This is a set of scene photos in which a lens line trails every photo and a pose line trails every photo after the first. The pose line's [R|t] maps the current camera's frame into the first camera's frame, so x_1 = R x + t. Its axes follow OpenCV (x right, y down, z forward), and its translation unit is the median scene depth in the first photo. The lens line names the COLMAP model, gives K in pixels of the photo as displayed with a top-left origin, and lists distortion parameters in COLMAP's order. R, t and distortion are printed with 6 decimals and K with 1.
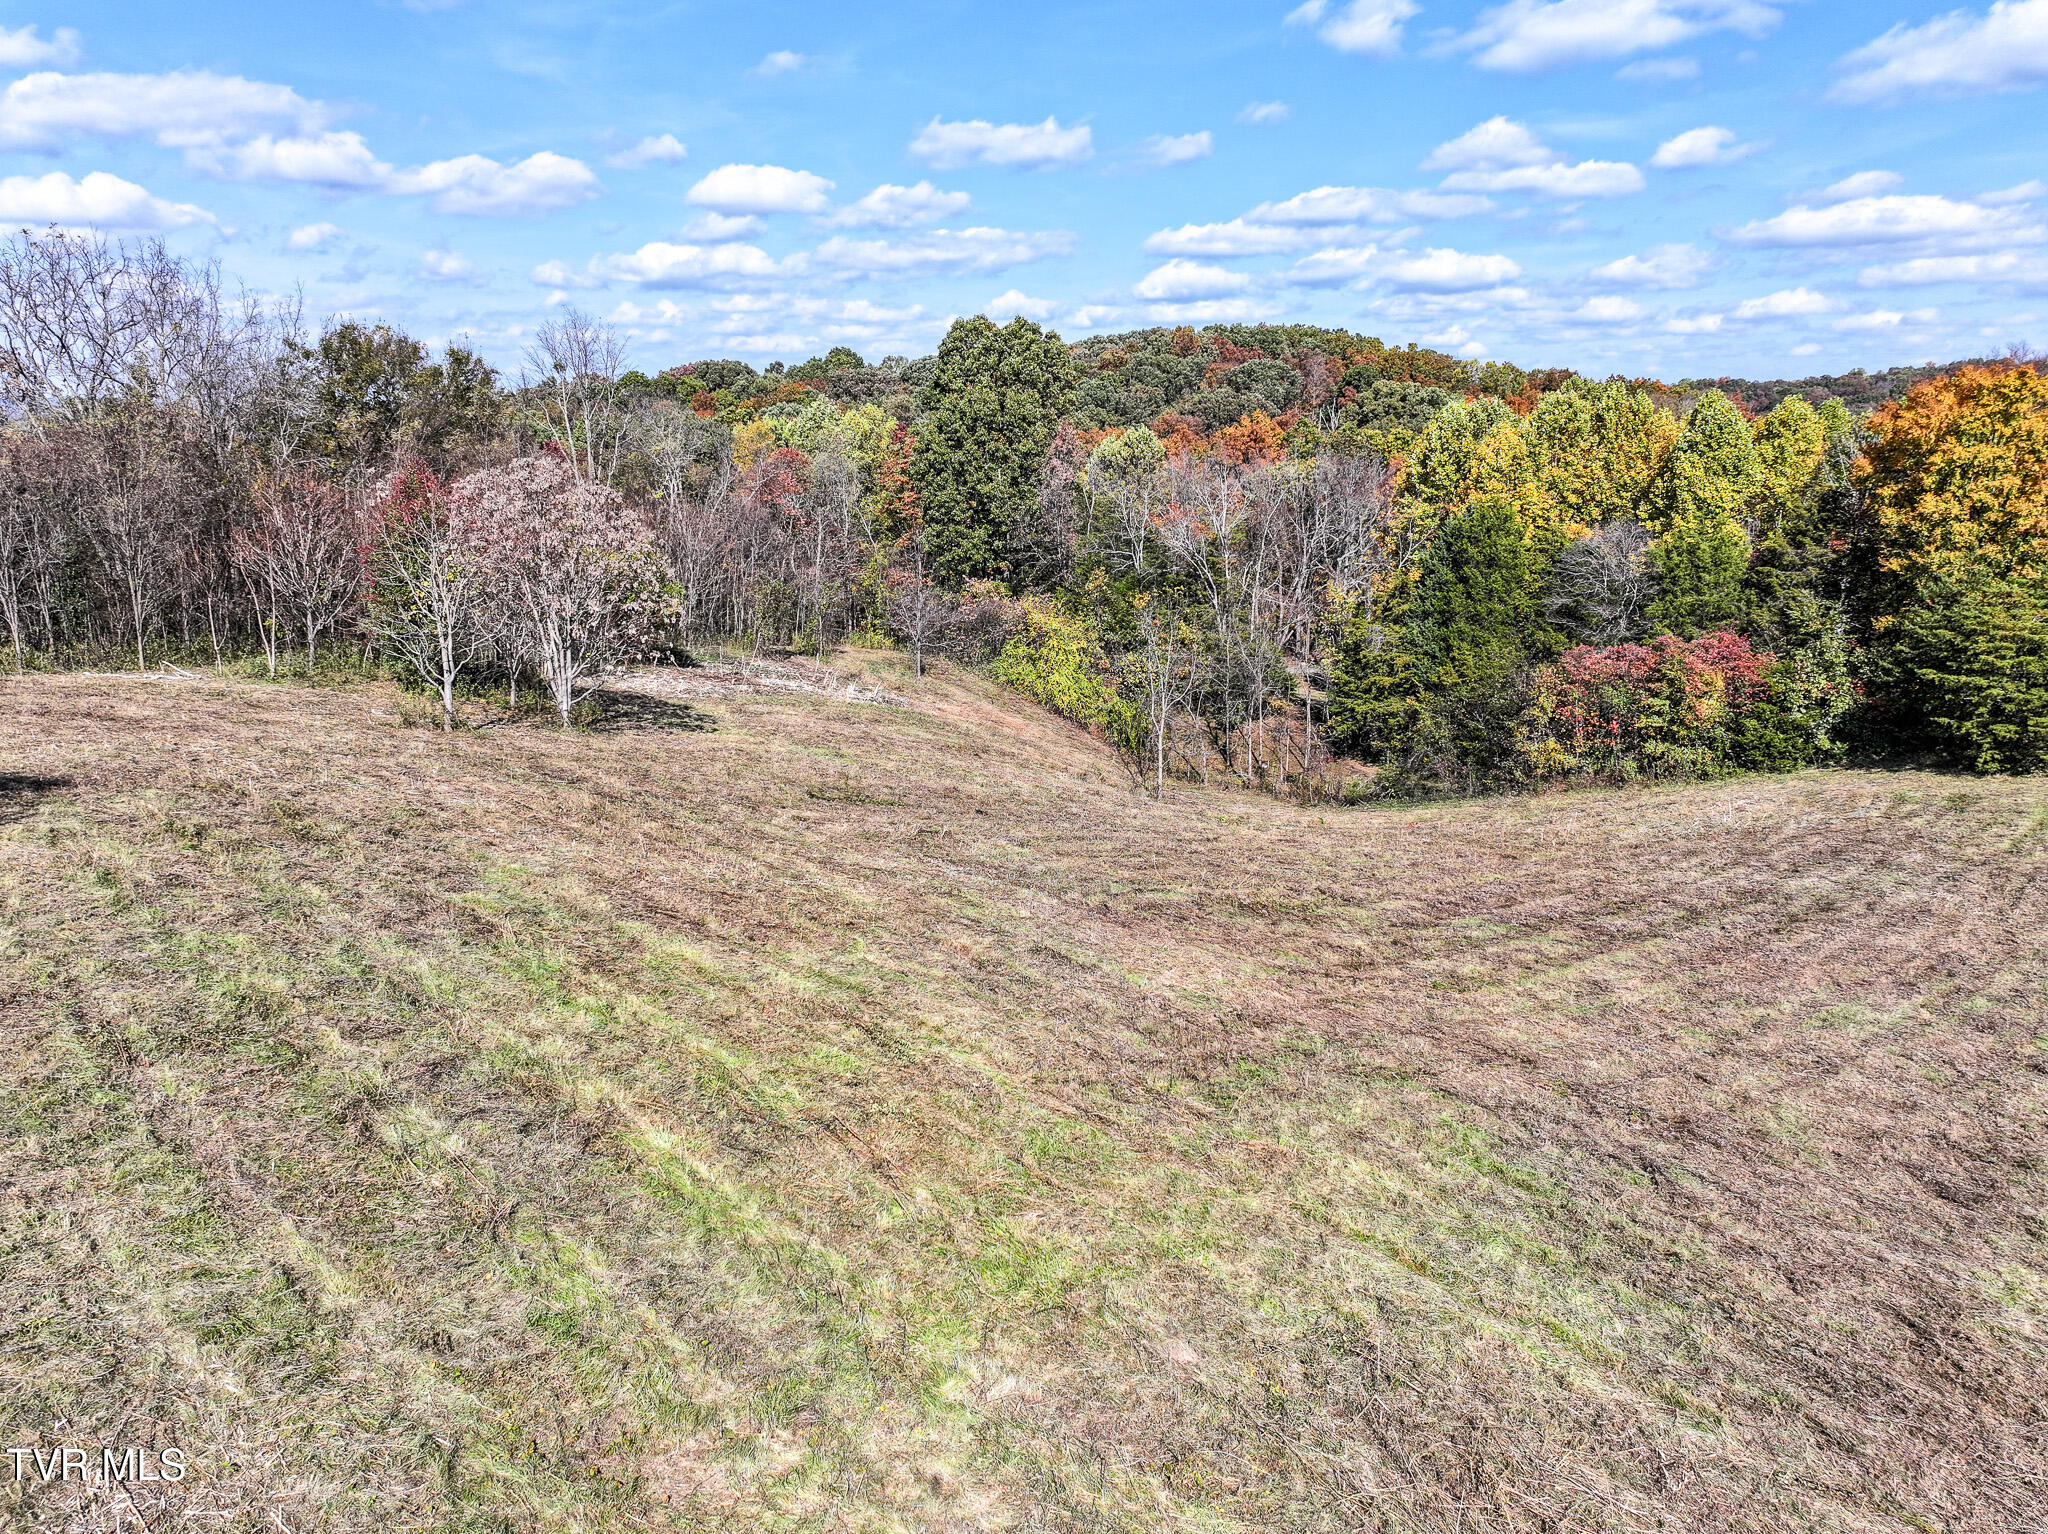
lens RADIAL K [[1432.9, 0, 1024.0], [0, 1432.9, 767.0], [0, 0, 1]] dist [0.005191, -0.036334]
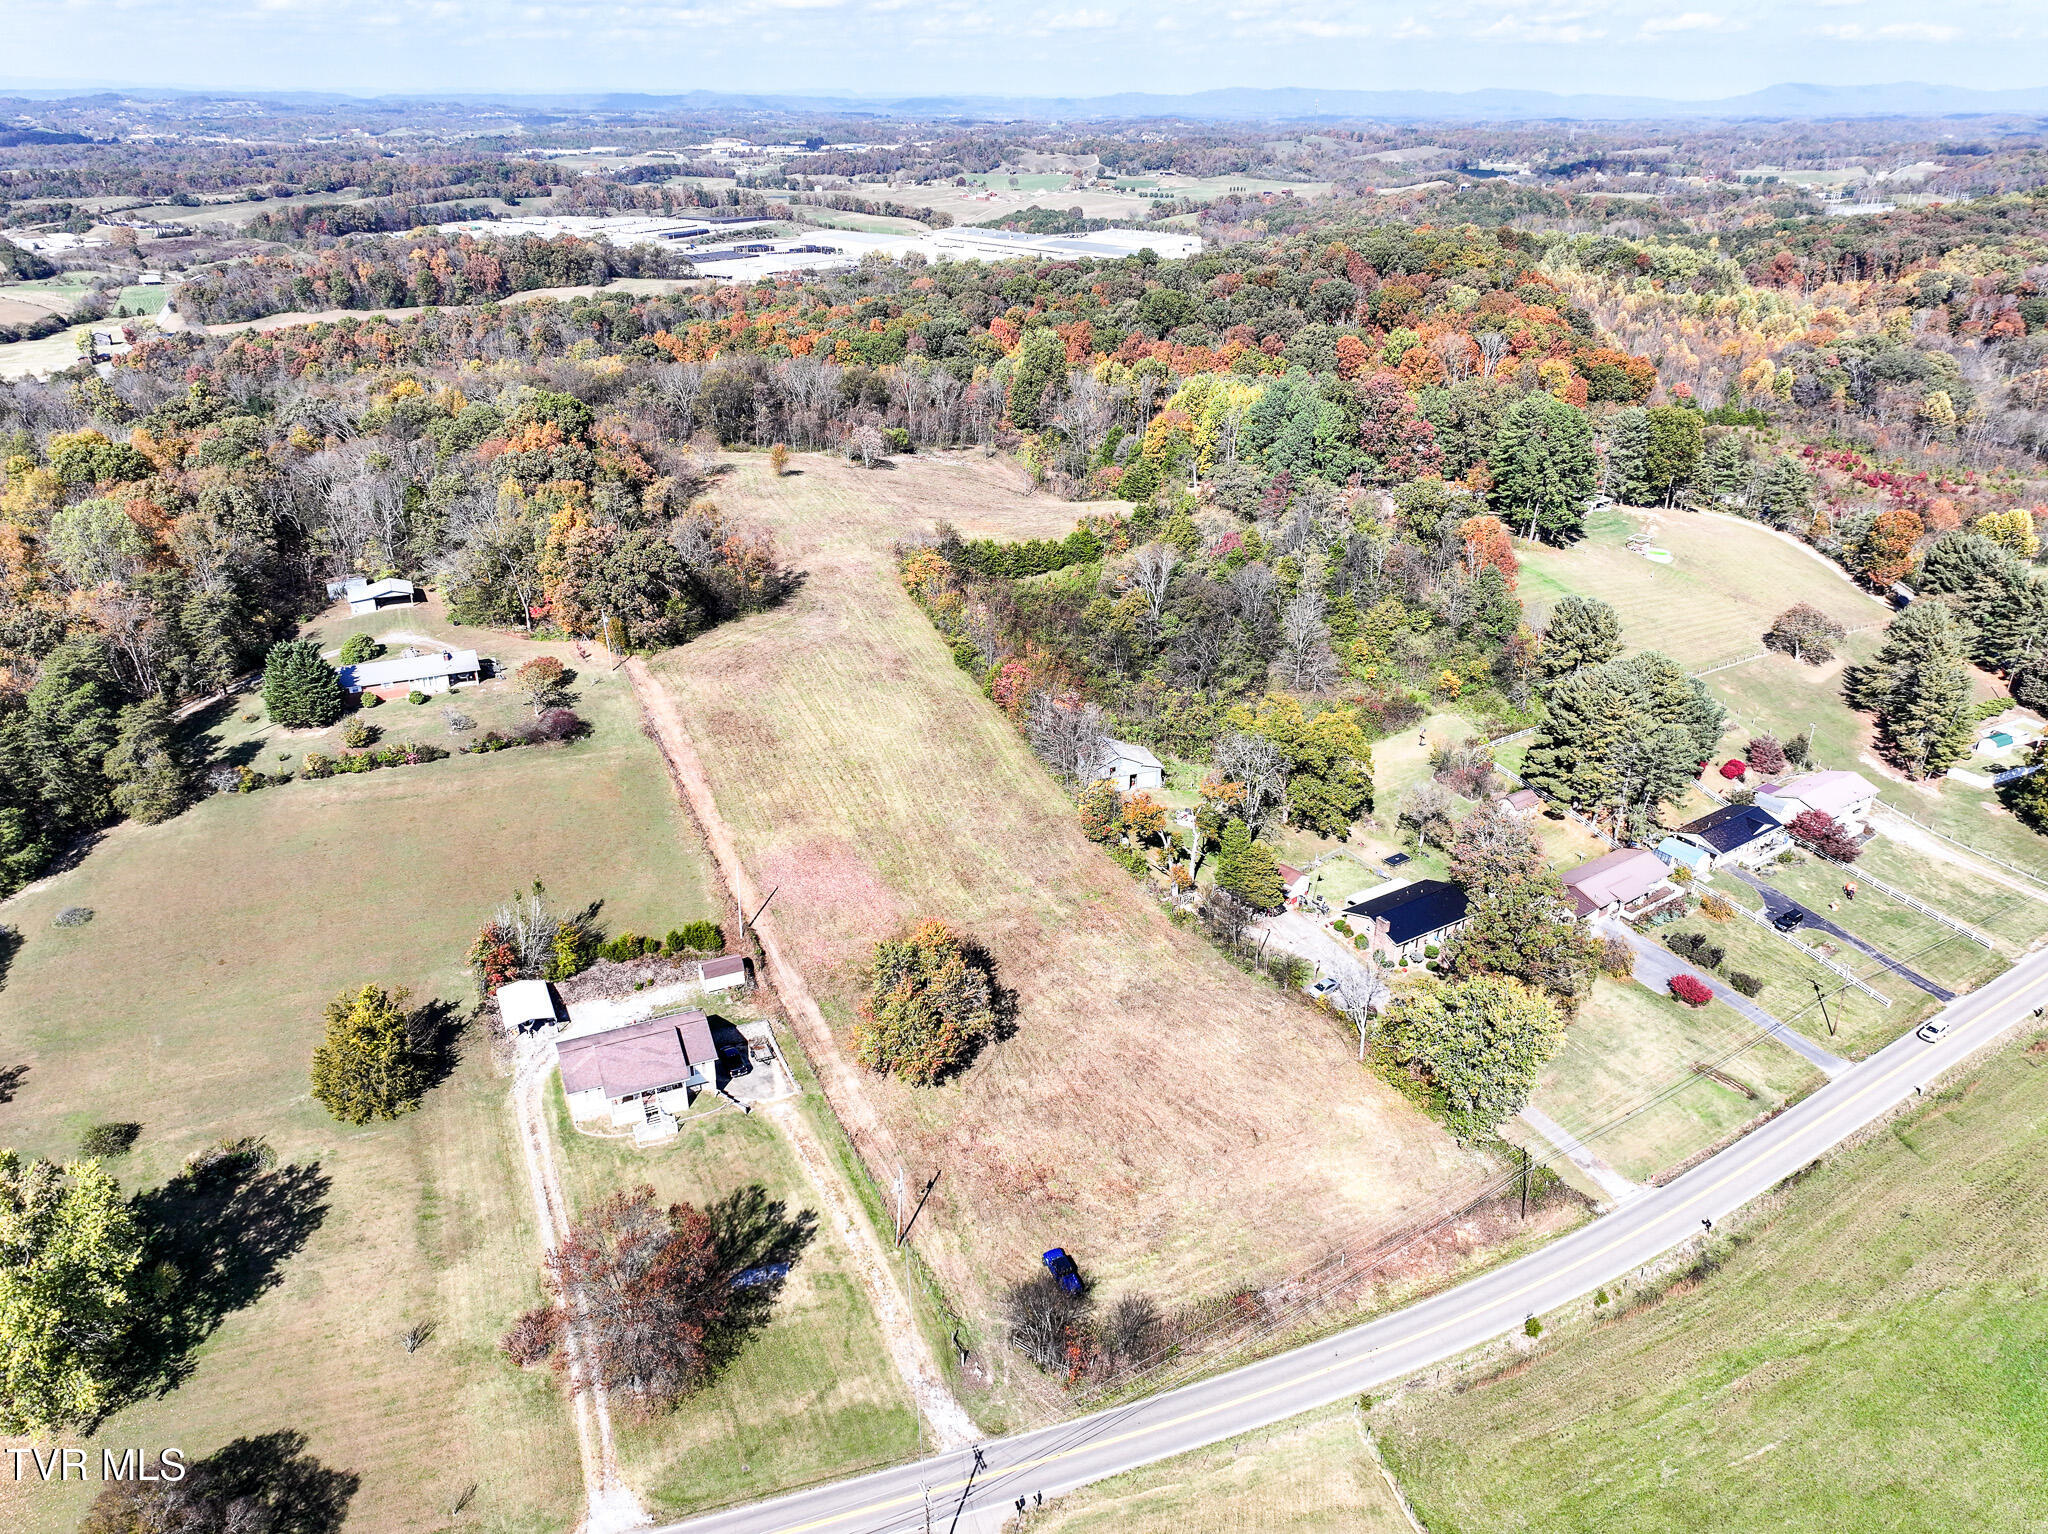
lens RADIAL K [[1426.6, 0, 1024.0], [0, 1426.6, 767.0], [0, 0, 1]] dist [-0.007294, 0.024549]
pose [[0.924127, 0.159726, -0.347098, 0.107282], [-0.089810, 0.973783, 0.208998, -0.004690], [0.371380, -0.161967, 0.914245, -0.186722]]
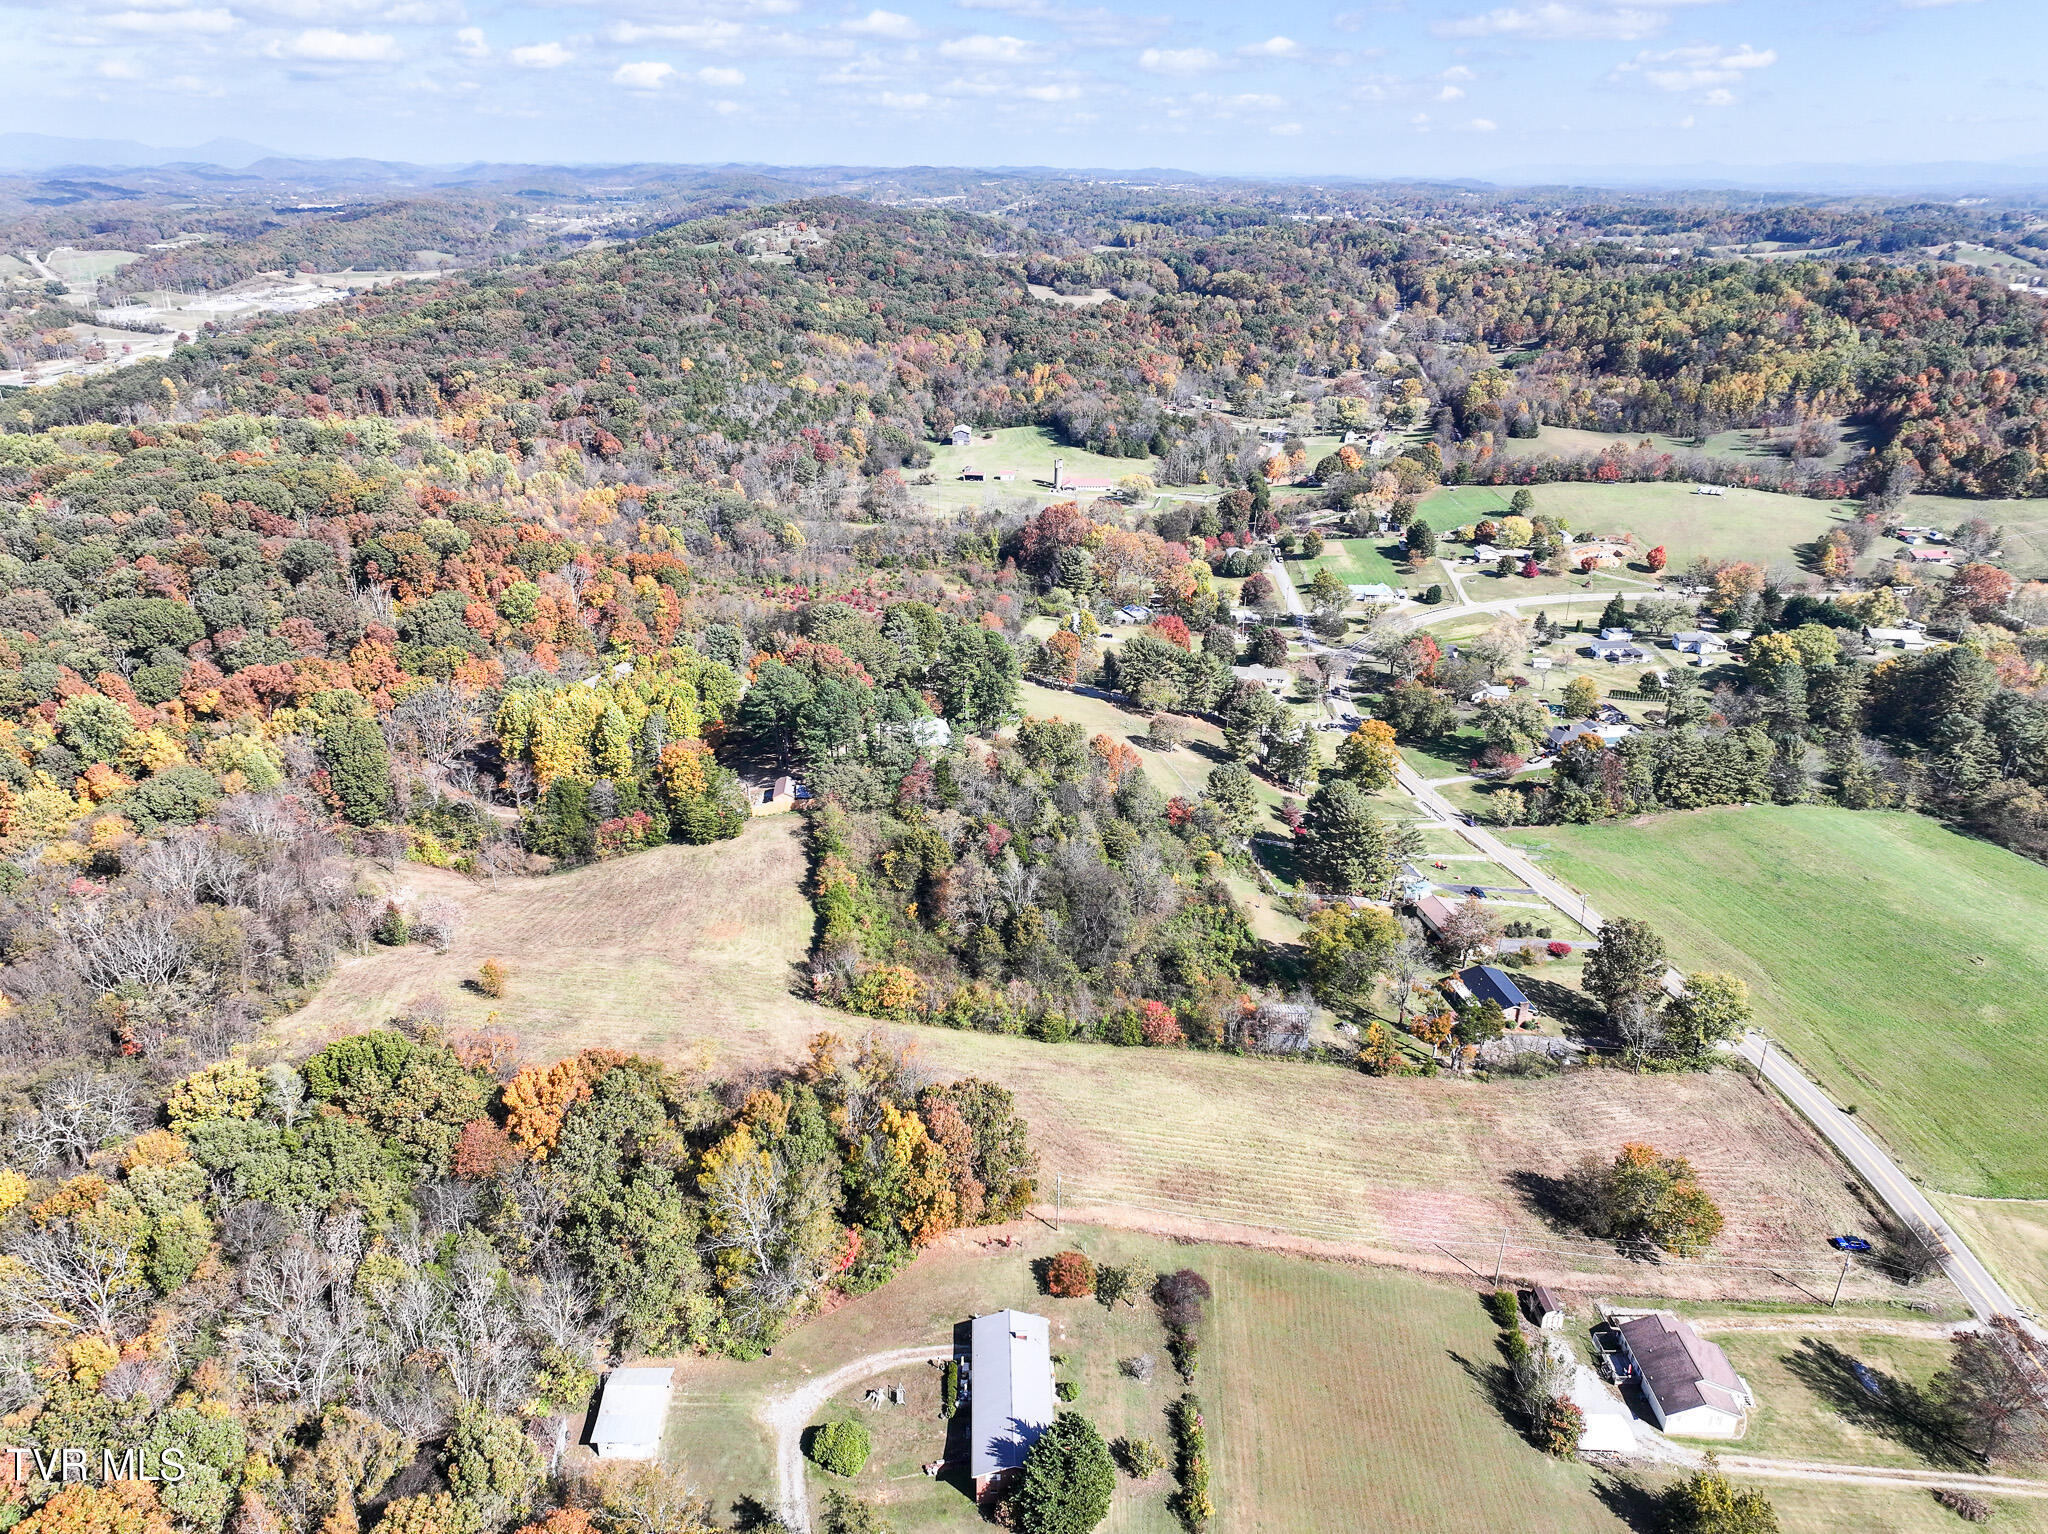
lens RADIAL K [[1431.3, 0, 1027.0], [0, 1431.3, 772.5], [0, 0, 1]] dist [-0.012419, 0.031576]
pose [[0.714983, -0.267459, 0.645961, -0.074953], [0.160168, 0.962022, 0.221042, -0.053280], [-0.680548, -0.054579, 0.730668, -0.154810]]
